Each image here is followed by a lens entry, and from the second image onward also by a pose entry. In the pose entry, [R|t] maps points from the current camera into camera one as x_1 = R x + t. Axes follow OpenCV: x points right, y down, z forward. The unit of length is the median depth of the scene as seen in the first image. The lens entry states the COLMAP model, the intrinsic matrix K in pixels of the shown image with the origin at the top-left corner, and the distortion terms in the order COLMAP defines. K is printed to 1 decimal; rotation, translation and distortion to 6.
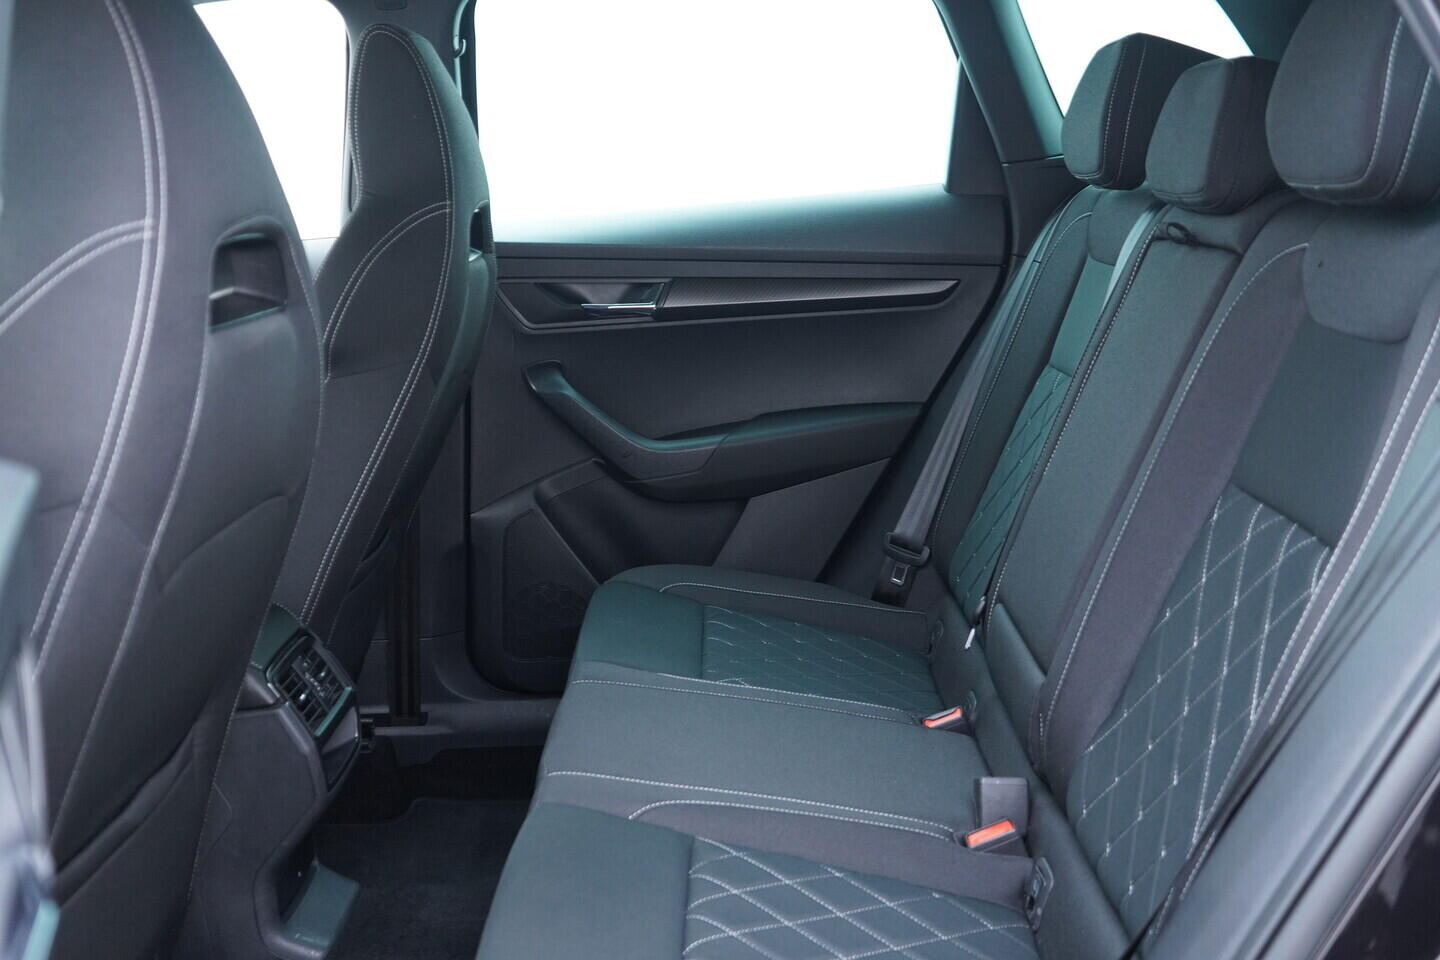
lens RADIAL K [[1488.6, 0, 715.1], [0, 1488.6, 468.4], [0, 0, 1]] dist [0.006666, 0.009812]
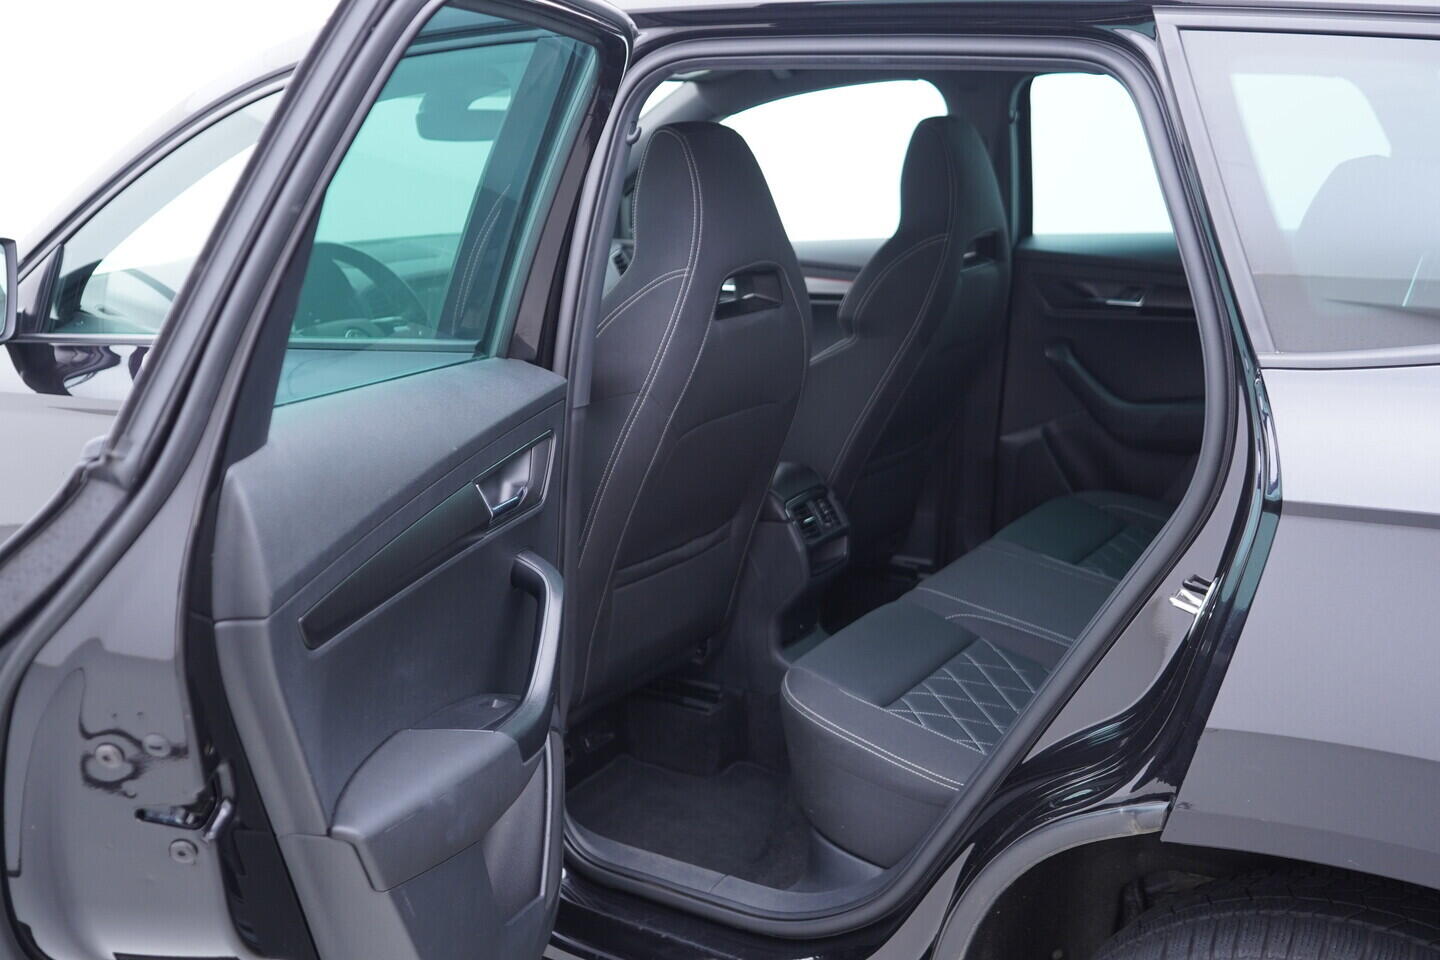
lens RADIAL K [[1488.6, 0, 715.1], [0, 1488.6, 468.4], [0, 0, 1]] dist [0.006666, 0.009812]
pose [[0.843046, 0.151202, -0.516151, 0.515842], [-0.124288, 0.988464, 0.086558, -0.043692], [0.523284, -0.008821, 0.852112, -0.527610]]
